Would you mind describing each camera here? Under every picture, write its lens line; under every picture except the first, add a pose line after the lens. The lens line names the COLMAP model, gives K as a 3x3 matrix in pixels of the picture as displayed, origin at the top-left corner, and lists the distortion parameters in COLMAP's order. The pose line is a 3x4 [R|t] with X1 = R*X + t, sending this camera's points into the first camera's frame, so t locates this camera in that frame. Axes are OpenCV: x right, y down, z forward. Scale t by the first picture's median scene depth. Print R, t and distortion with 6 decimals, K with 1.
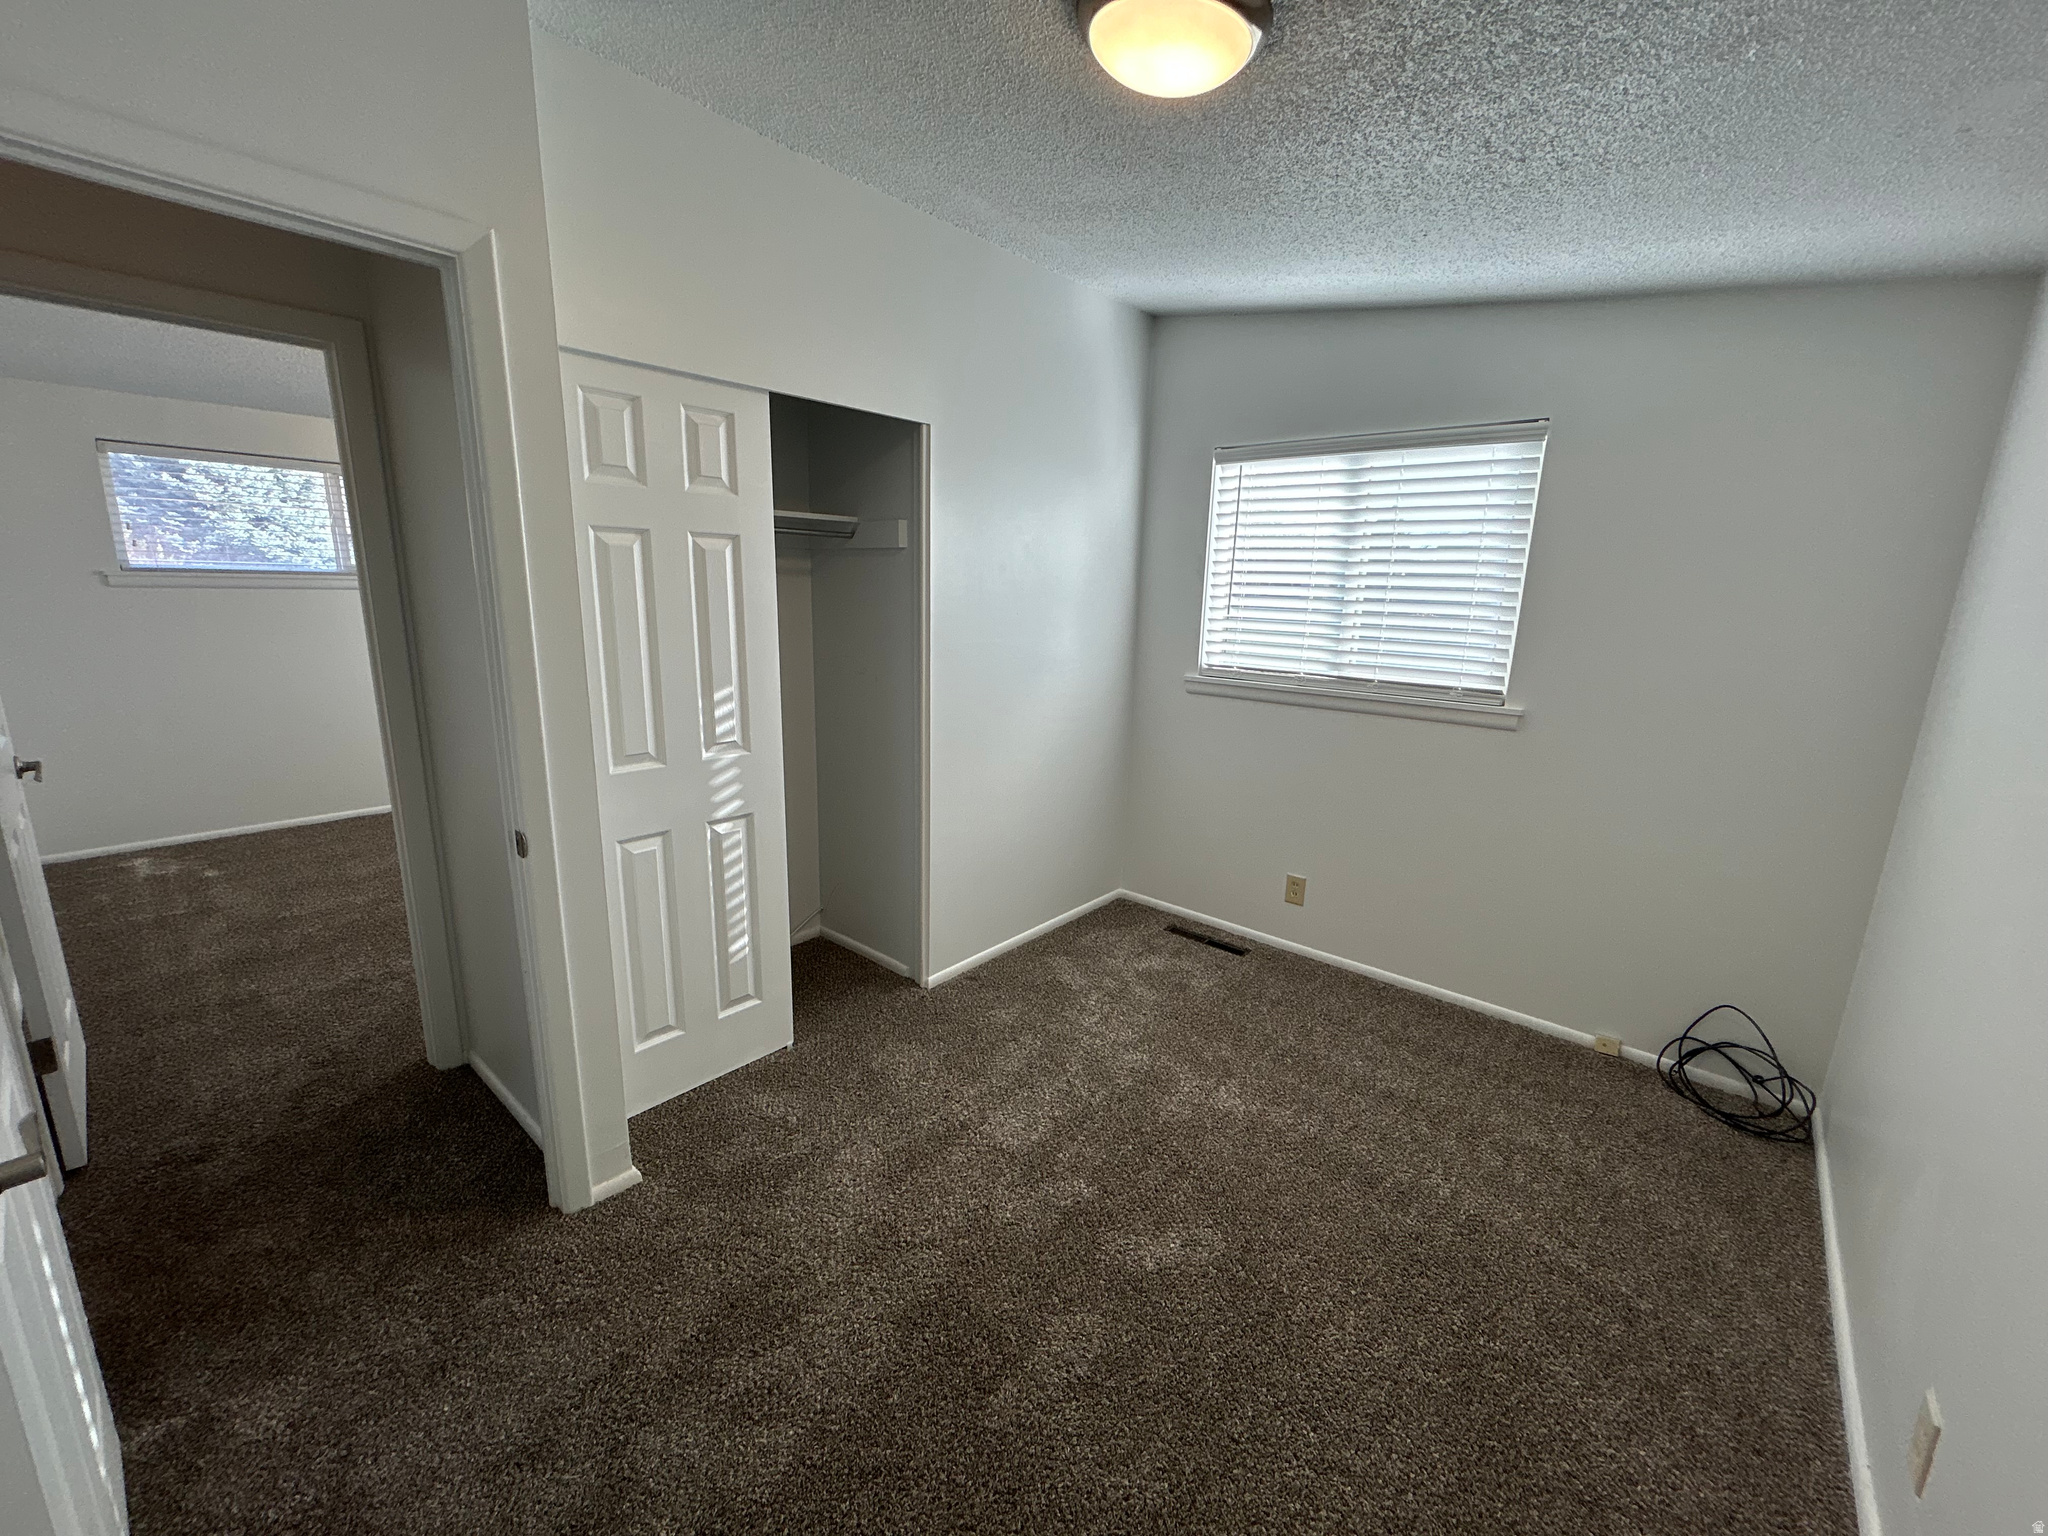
lens RADIAL K [[822.4, 0, 1014.1], [0, 822.4, 781.9], [0, 0, 1]] dist [0.000973, -0.000487]
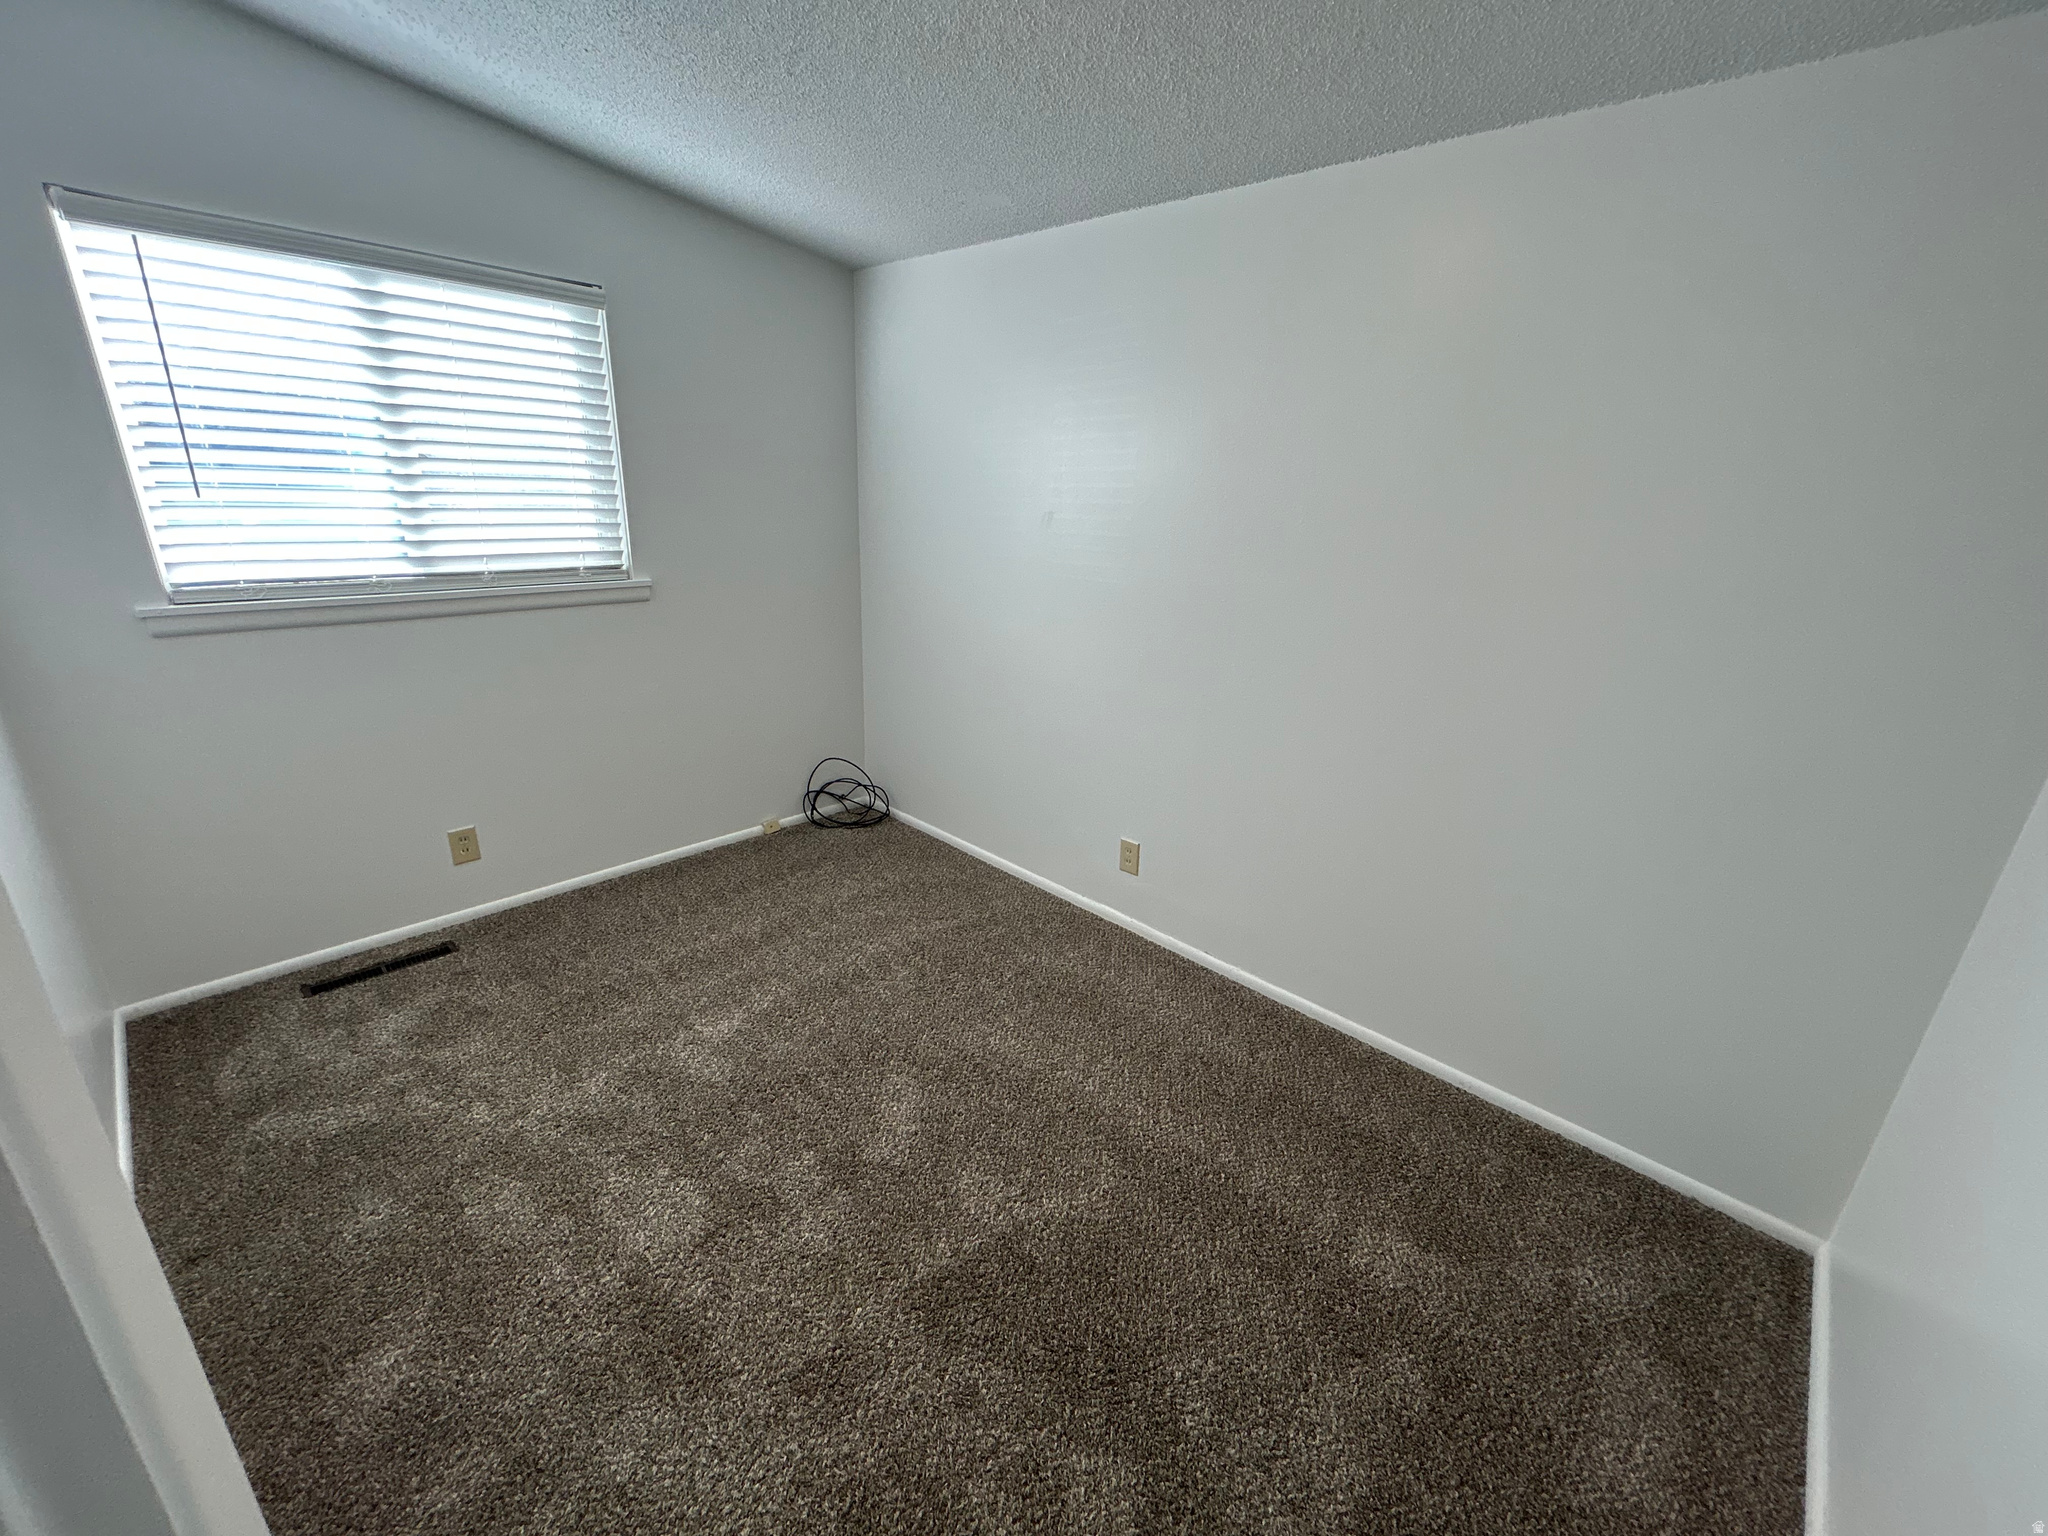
lens RADIAL K [[822.4, 0, 1020.8], [0, 822.4, 784.2], [0, 0, 1]] dist [0.000973, -0.000487]
pose [[0.042913, -0.368938, 0.928463, -0.454835], [0.201804, 0.913364, 0.353611, -0.124978], [-0.978485, 0.172193, 0.113648, 0.446022]]
